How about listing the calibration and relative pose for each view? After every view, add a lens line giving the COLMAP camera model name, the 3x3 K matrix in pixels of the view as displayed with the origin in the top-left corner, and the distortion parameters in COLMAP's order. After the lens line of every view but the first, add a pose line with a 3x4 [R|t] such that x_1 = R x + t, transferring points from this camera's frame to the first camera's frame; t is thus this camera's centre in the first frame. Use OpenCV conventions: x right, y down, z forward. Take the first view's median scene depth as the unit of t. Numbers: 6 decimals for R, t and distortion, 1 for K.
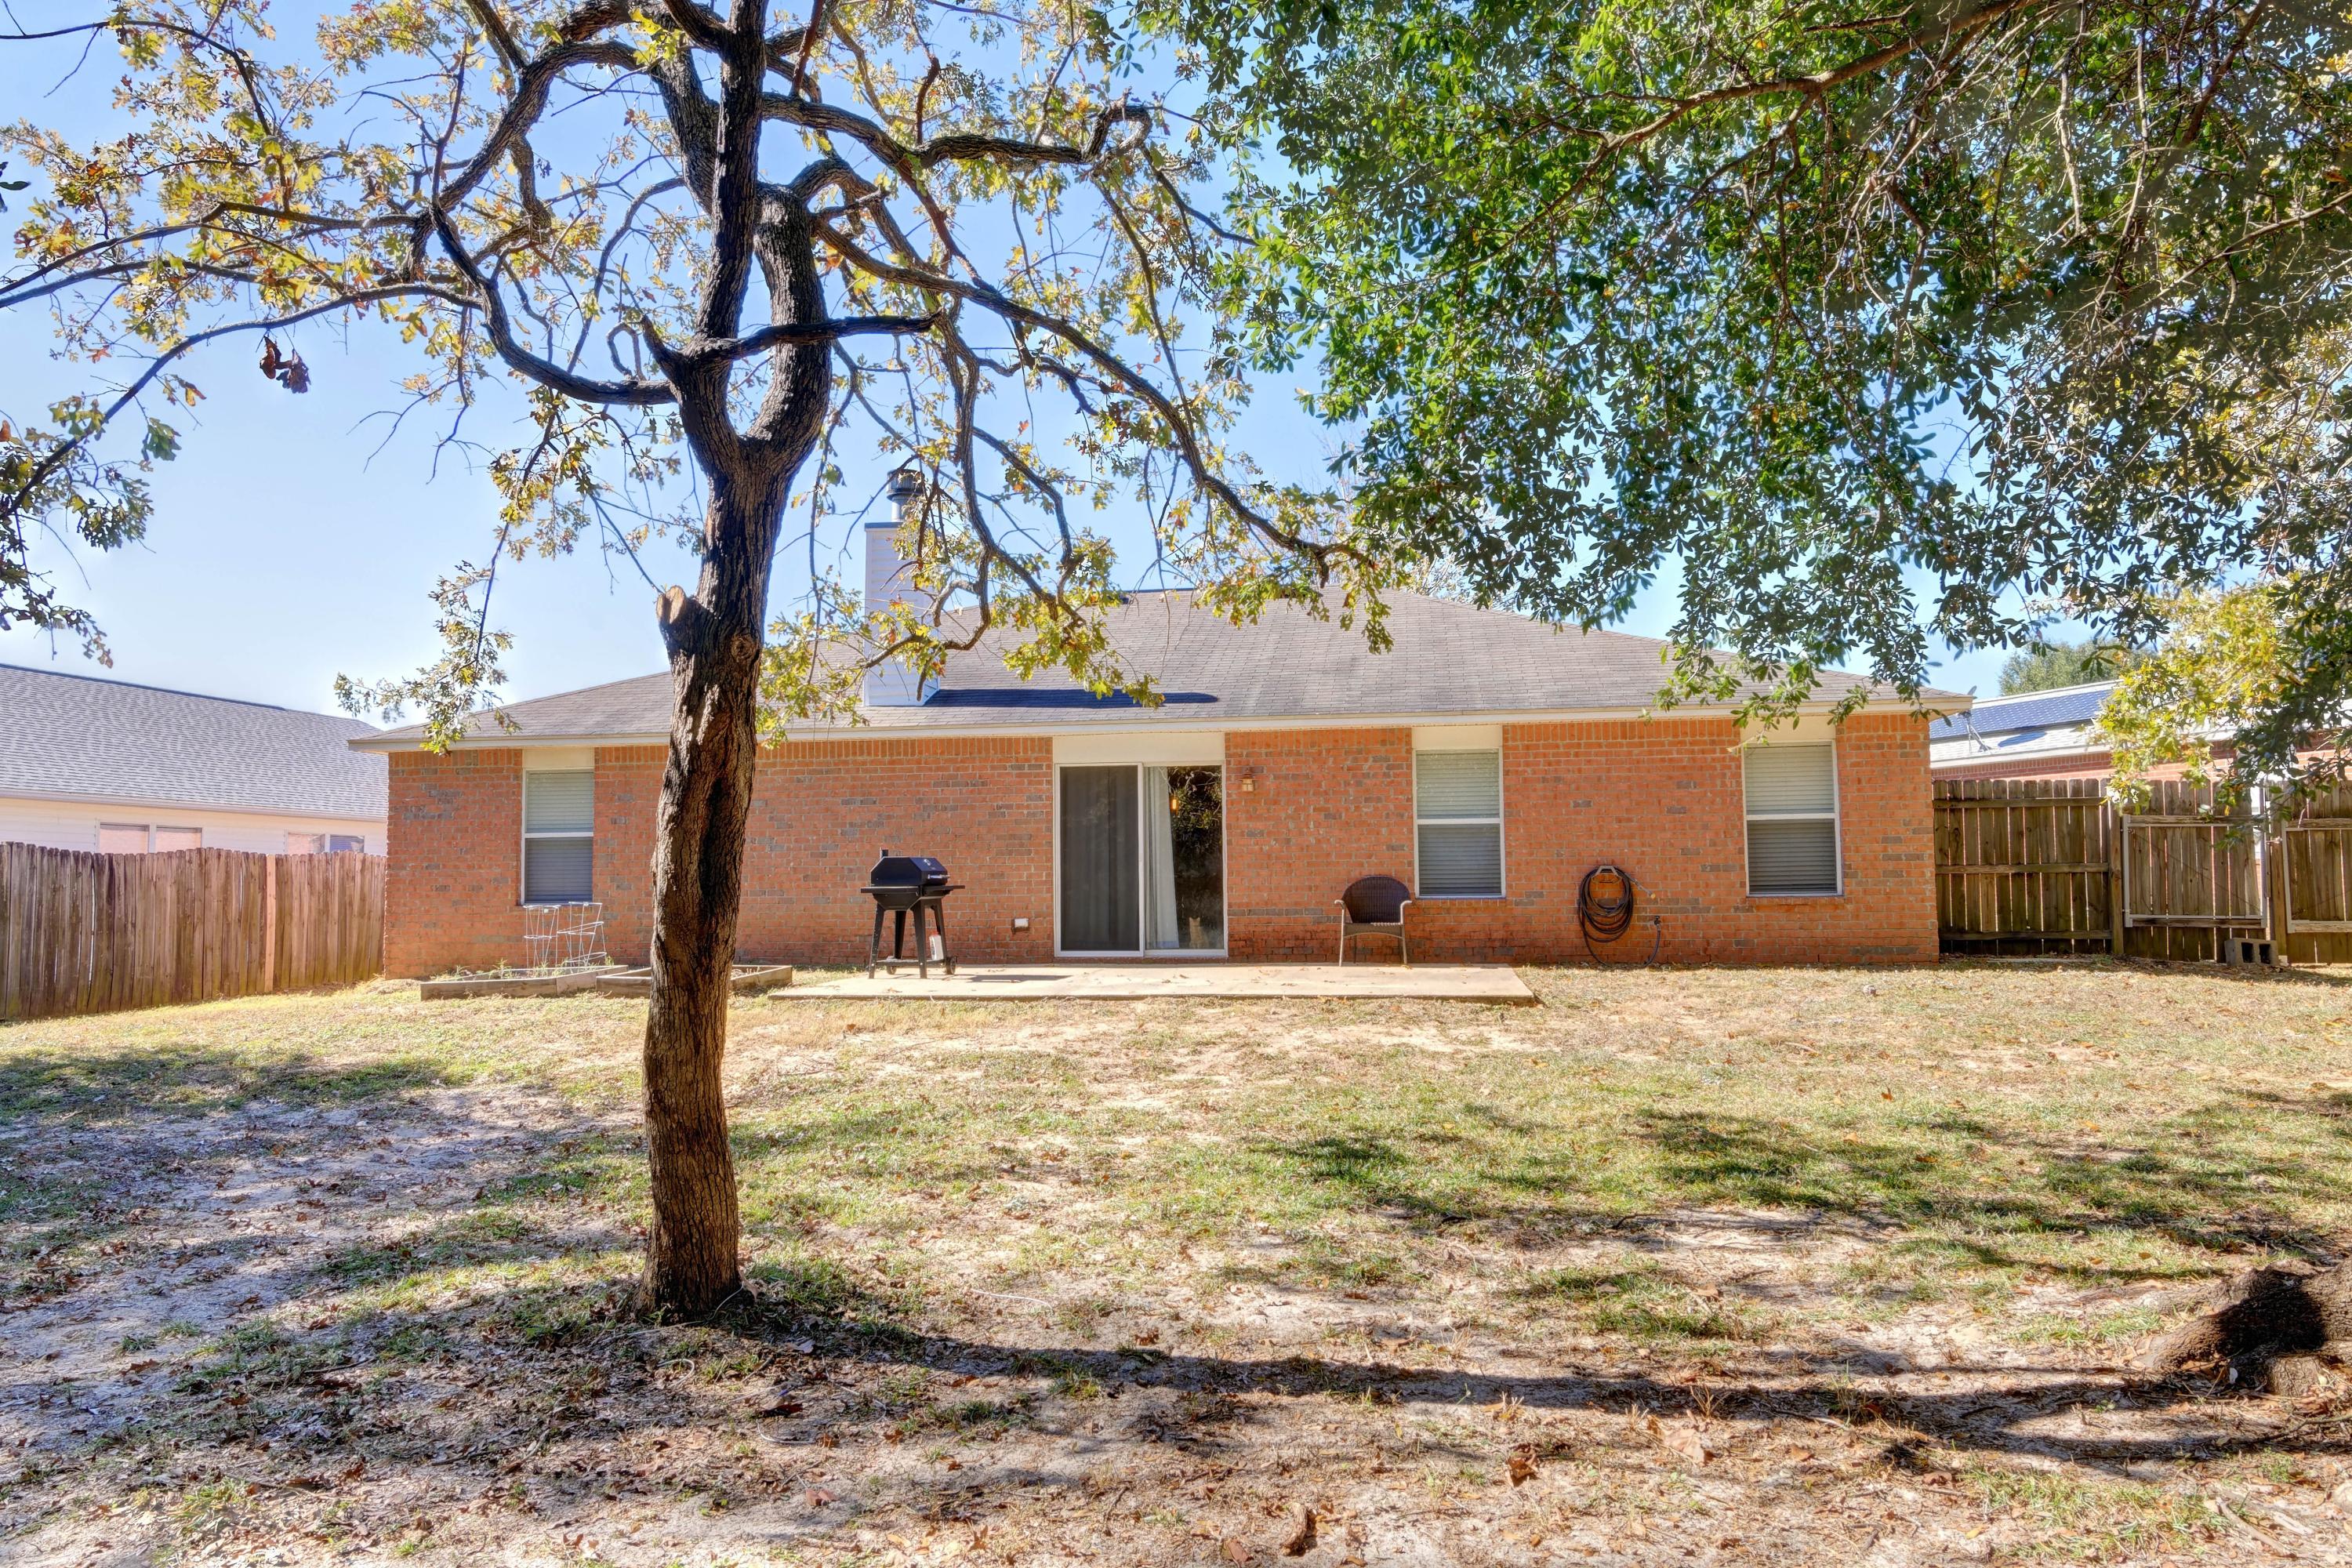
lens RADIAL K [[1511.1, 0, 1176.0], [0, 1511.1, 784.0], [0, 0, 1]] dist [0.000884, 0.000650]
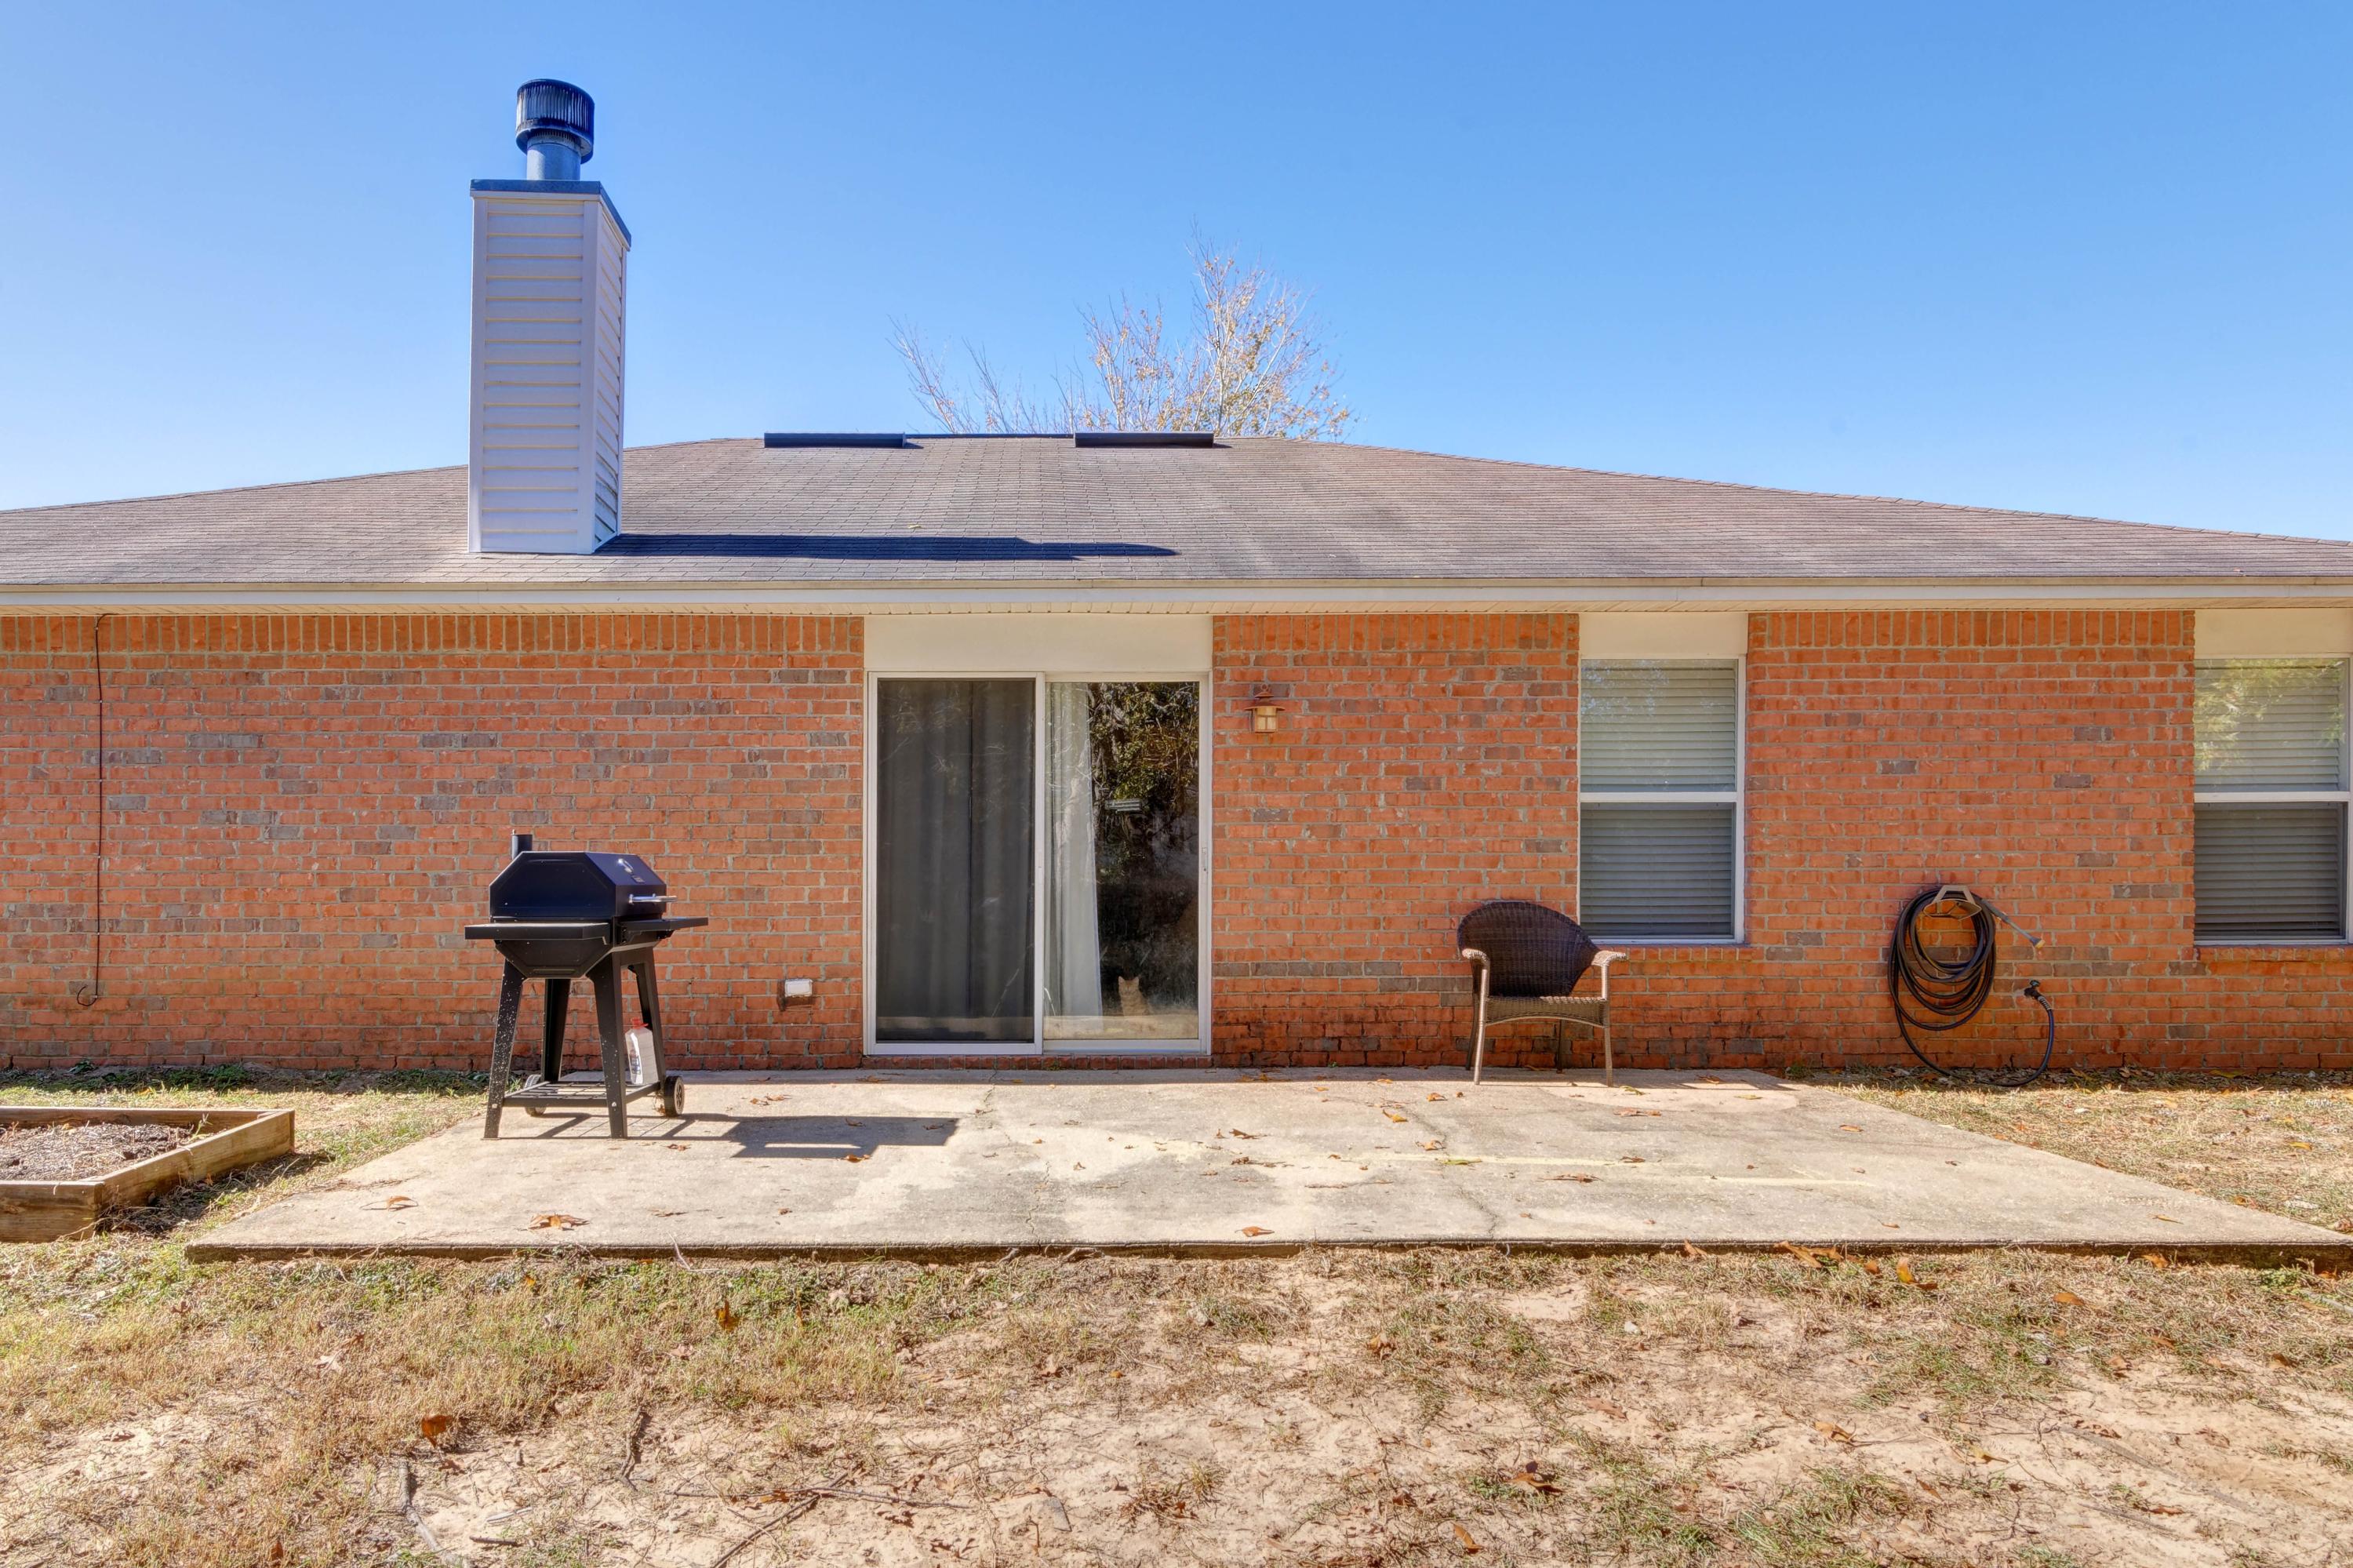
lens RADIAL K [[1944.3, 0, 1178.3], [0, 1944.3, 852.3], [0, 0, 1]] dist [-0.000091, -0.000595]
pose [[0.988916, 0.011161, 0.148055, -0.076336], [-0.017451, 0.998996, 0.041252, 0.018933], [-0.147446, -0.043379, 0.988118, 0.361247]]
